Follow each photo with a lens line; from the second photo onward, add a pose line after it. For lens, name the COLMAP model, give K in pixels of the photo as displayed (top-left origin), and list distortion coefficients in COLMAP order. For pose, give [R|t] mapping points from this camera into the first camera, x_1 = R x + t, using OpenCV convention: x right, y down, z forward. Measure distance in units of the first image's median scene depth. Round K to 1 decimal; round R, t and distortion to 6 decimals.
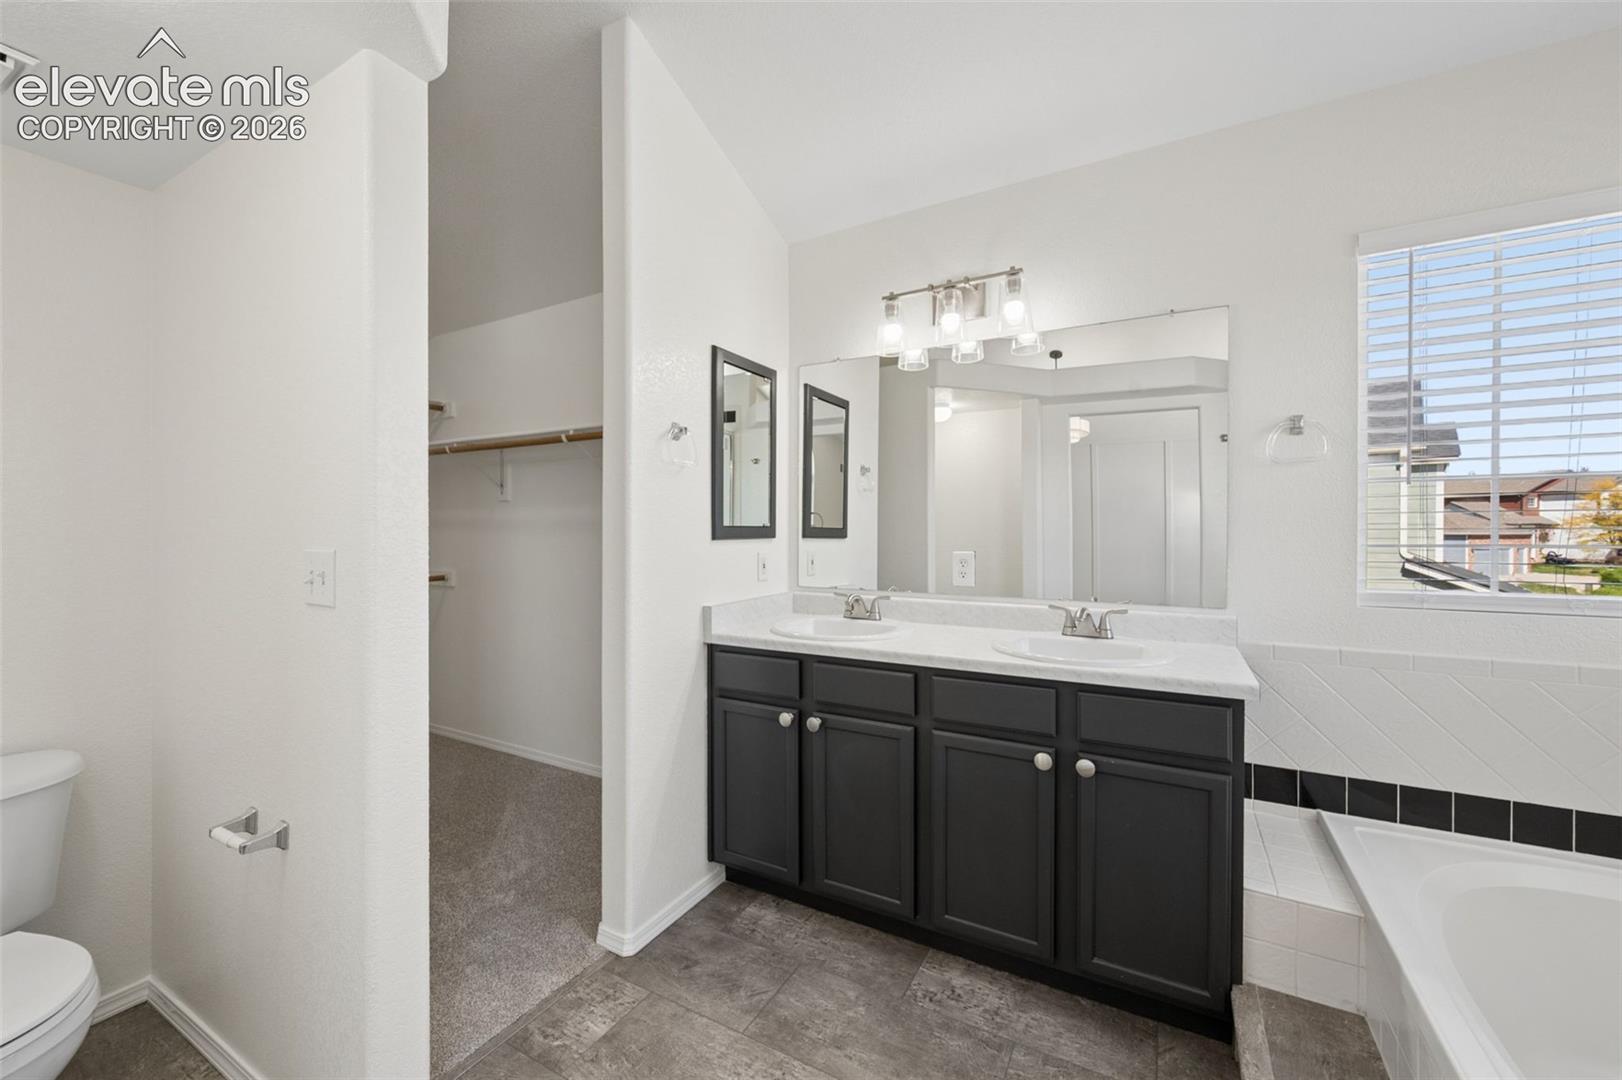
lens RADIAL K [[641.3, 0, 808.2], [0, 641.3, 536.8], [0, 0, 1]] dist [0.000993, -0.000124]
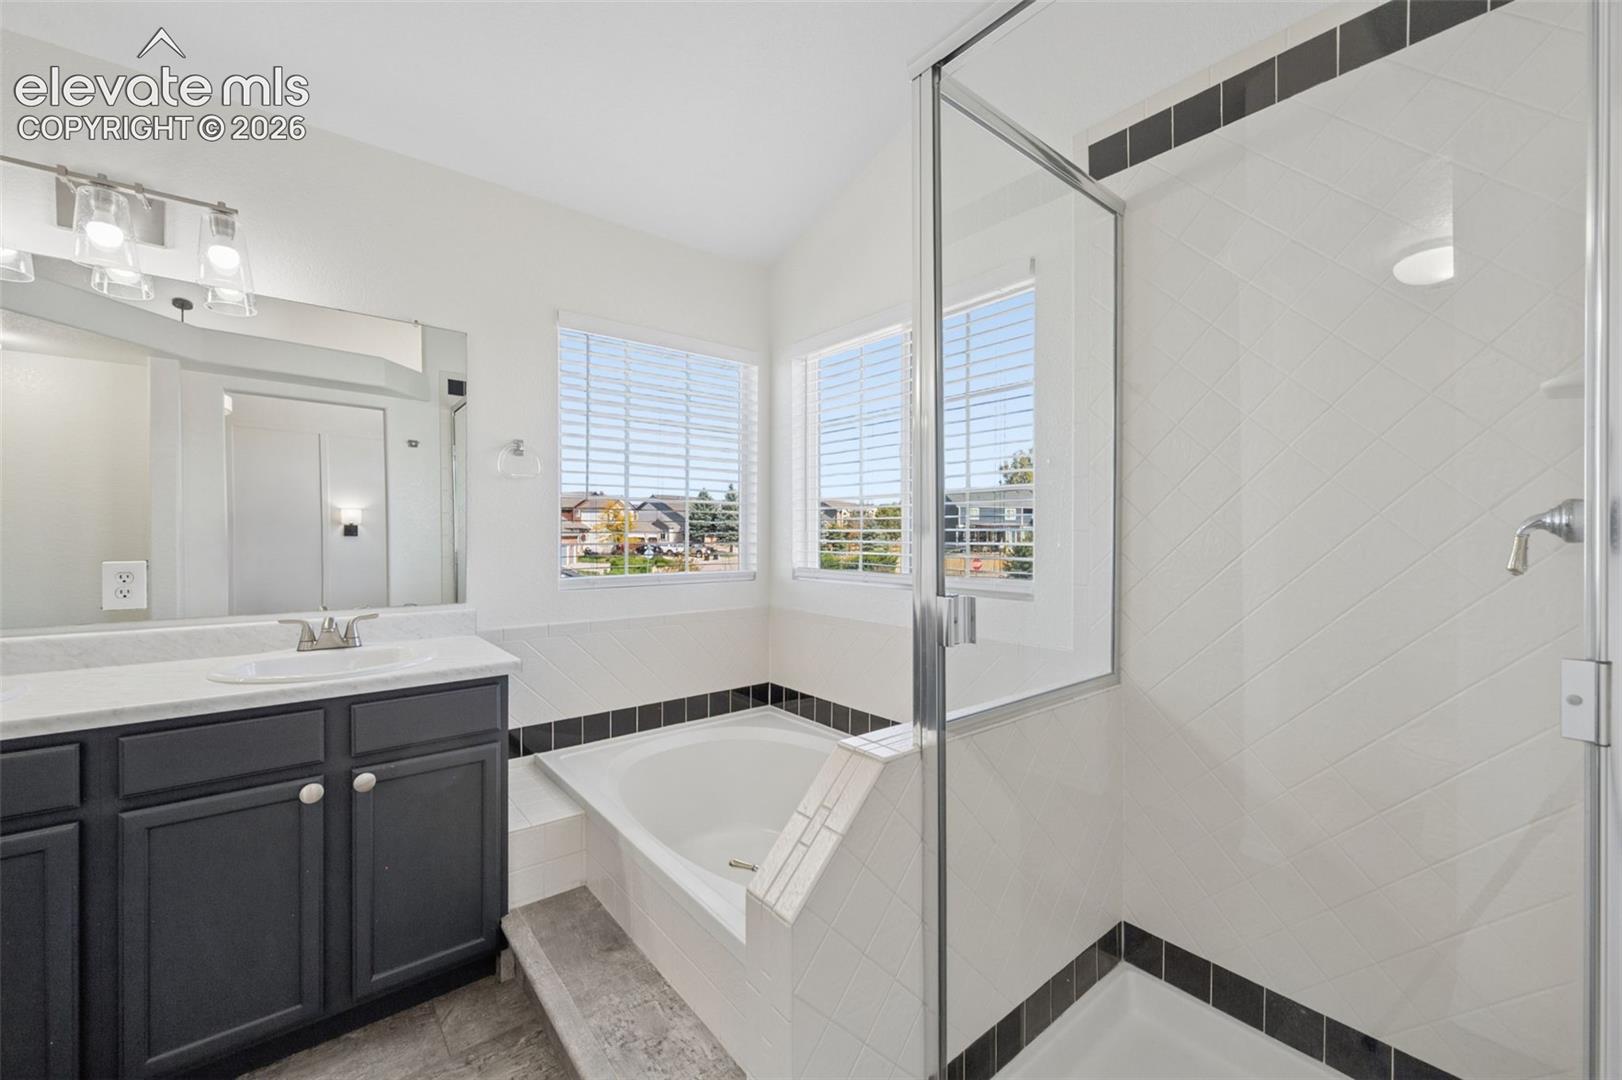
lens RADIAL K [[641.3, 0, 808.2], [0, 641.3, 536.8], [0, 0, 1]] dist [0.000993, -0.000124]
pose [[0.366117, -0.001896, 0.930567, -0.184156], [0.004160, 0.999991, 0.000401, -0.001519], [-0.930560, 0.003725, 0.366121, 0.032168]]
